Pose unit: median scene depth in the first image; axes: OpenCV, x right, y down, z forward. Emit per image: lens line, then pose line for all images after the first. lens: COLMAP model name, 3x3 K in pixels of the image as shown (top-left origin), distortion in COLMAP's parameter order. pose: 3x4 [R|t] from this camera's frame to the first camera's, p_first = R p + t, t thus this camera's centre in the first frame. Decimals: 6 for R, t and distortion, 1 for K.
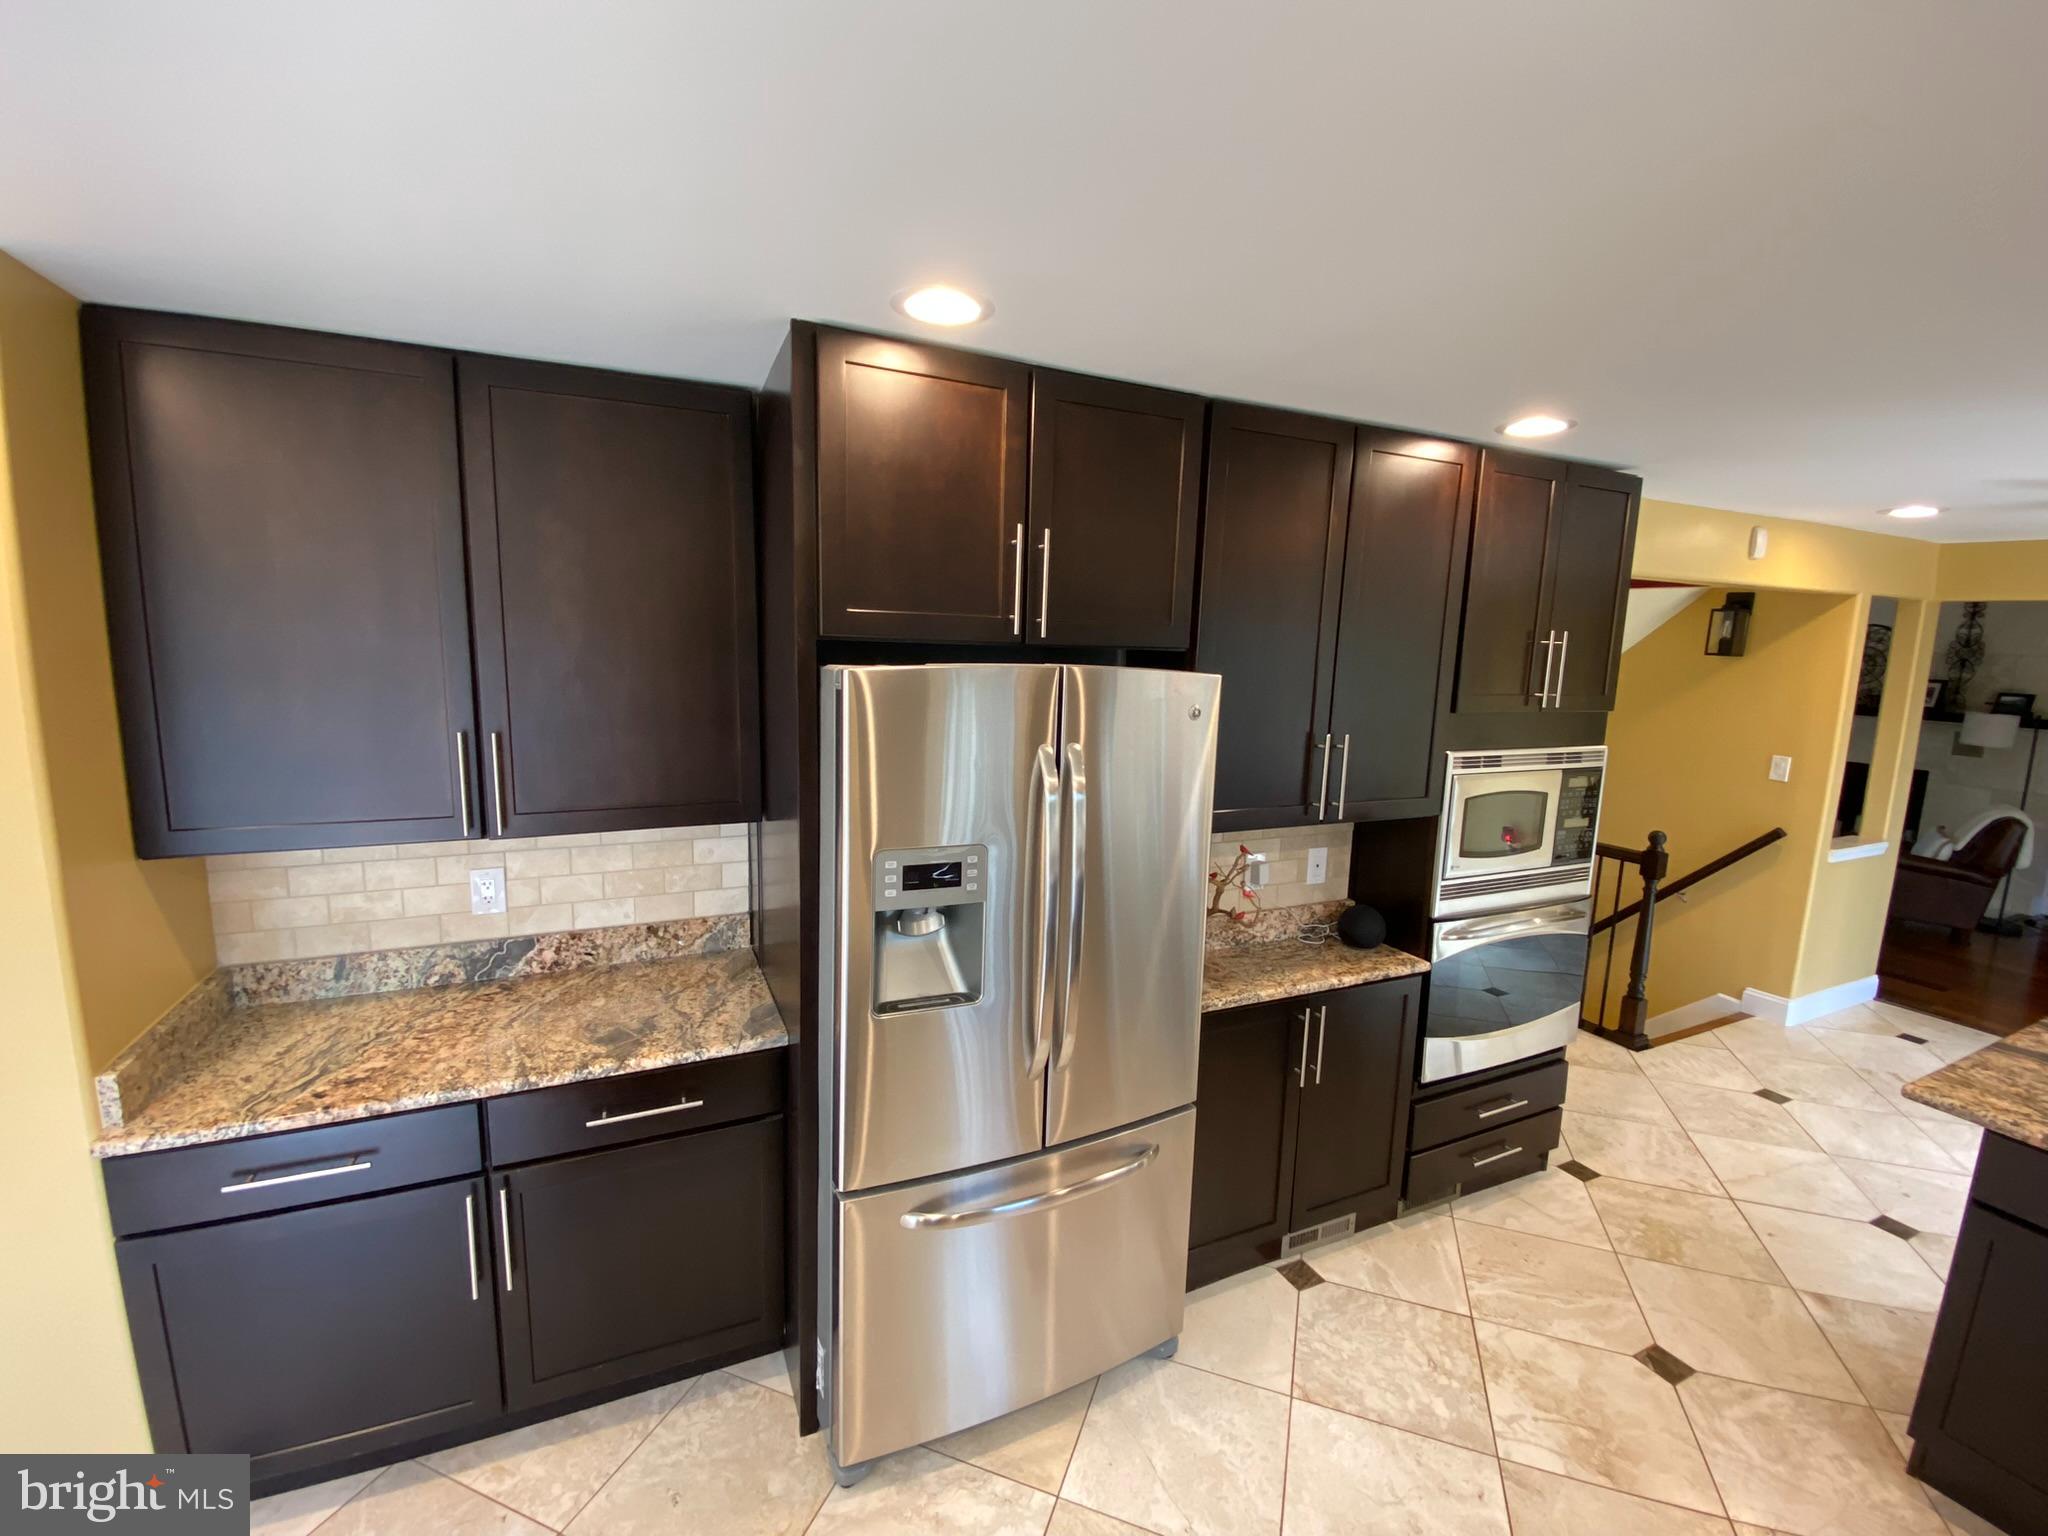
lens RADIAL K [[870.8, 0, 1014.5], [0, 870.8, 762.4], [0, 0, 1]] dist [0.005666, -0.014552]
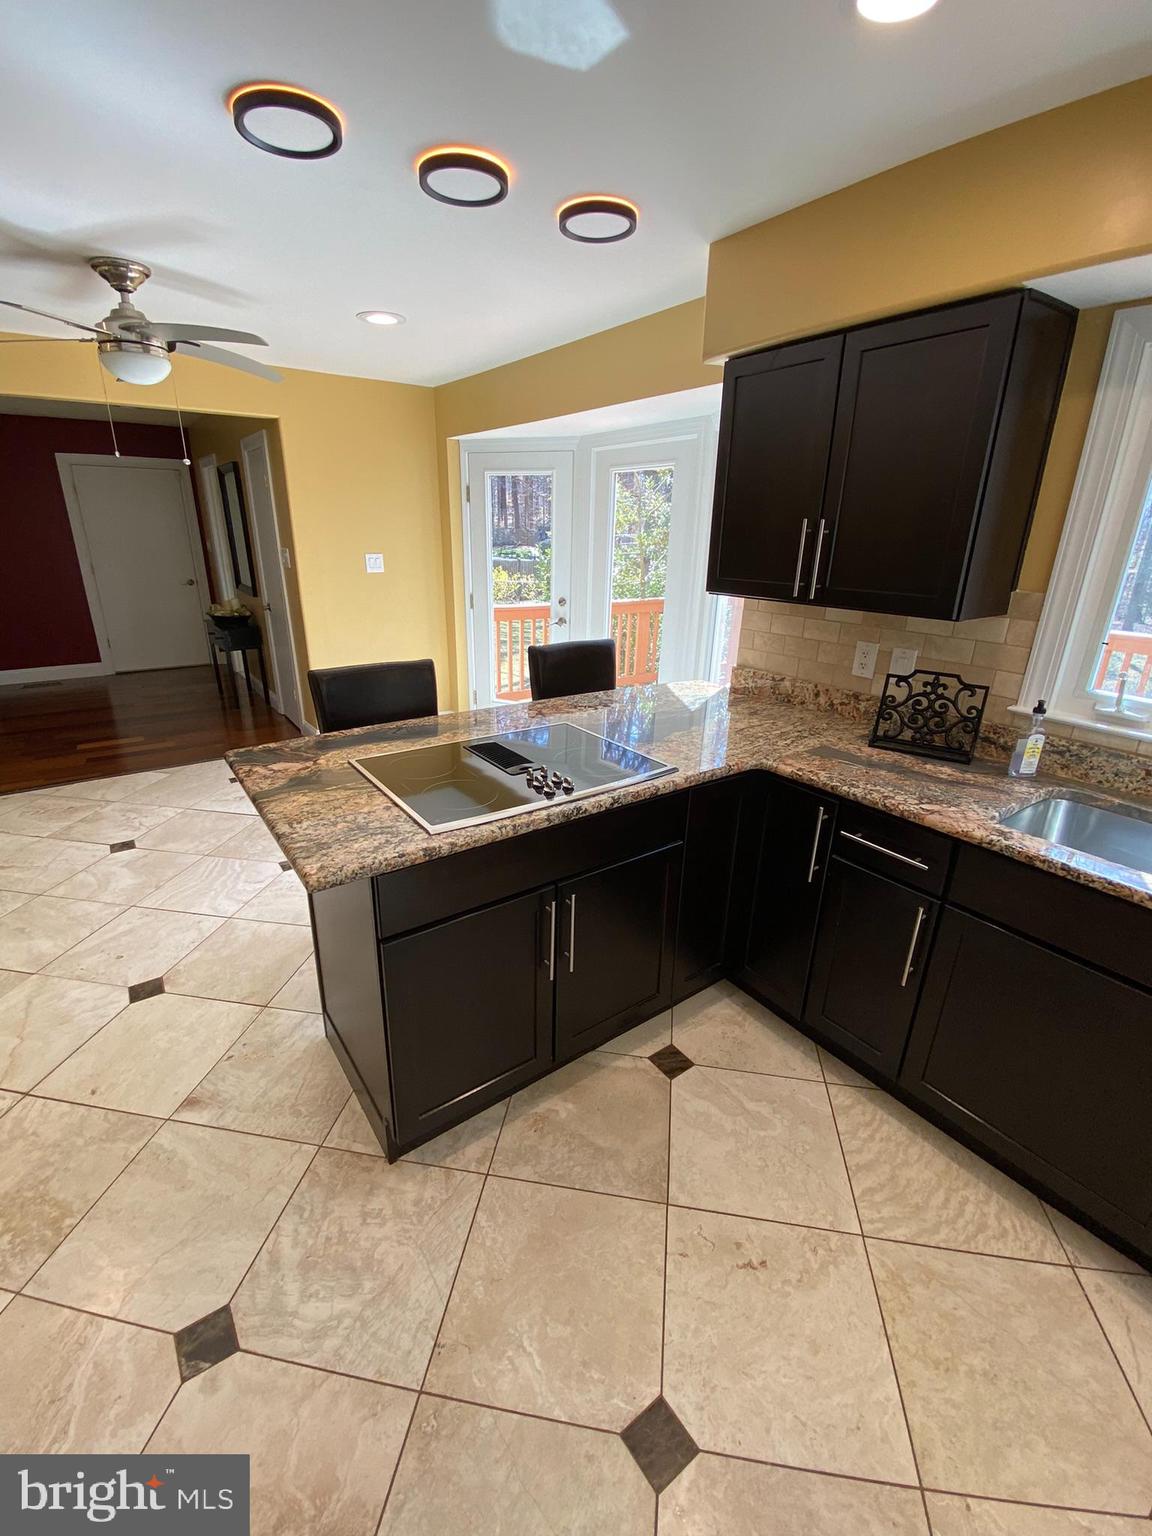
lens RADIAL K [[653.1, 0, 577.7], [0, 653.1, 773.5], [0, 0, 1]] dist [0.005666, -0.014552]
pose [[-0.191854, -0.373751, 0.907470, 0.339414], [0.114024, 0.909897, 0.398857, 0.039147], [-0.974777, 0.179996, -0.131951, 0.631196]]
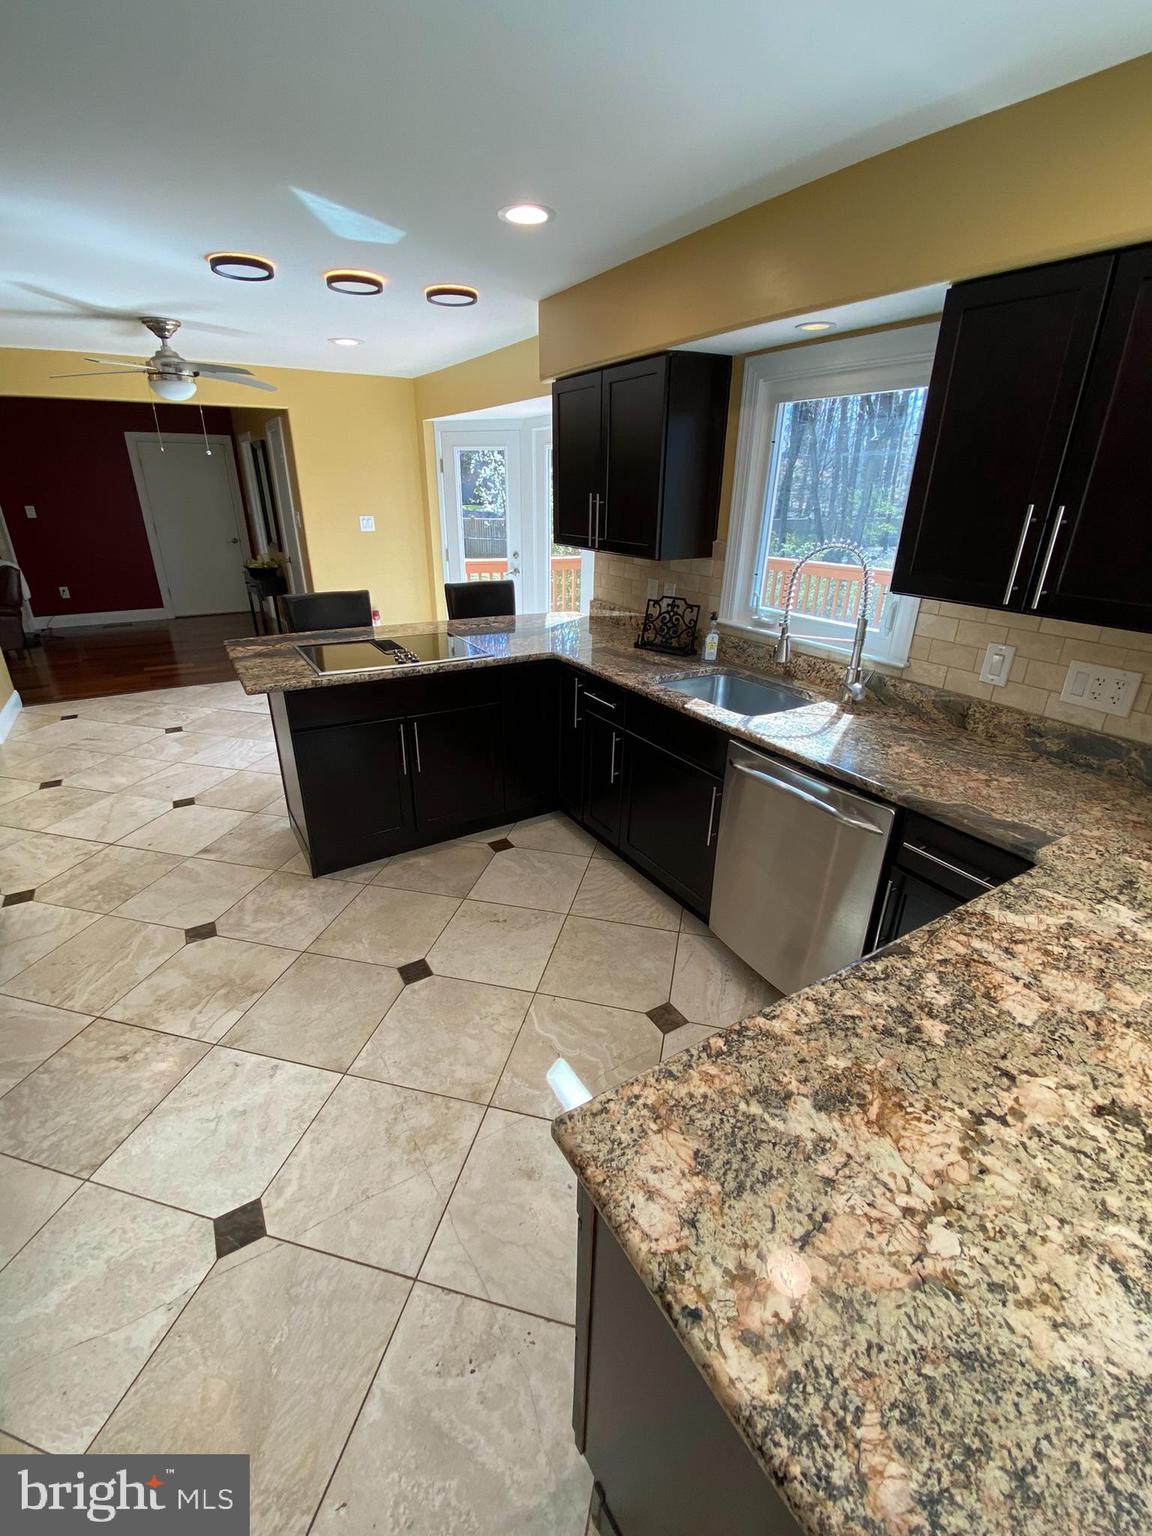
lens RADIAL K [[641.2, 0, 576.0], [0, 641.2, 768.0], [0, 0, 1]] dist [0.038965, -0.040585]
pose [[-0.117113, -0.424351, 0.897892, -0.204451], [0.126554, 0.890366, 0.437301, 0.030511], [-0.985022, 0.164845, -0.050570, 0.349296]]
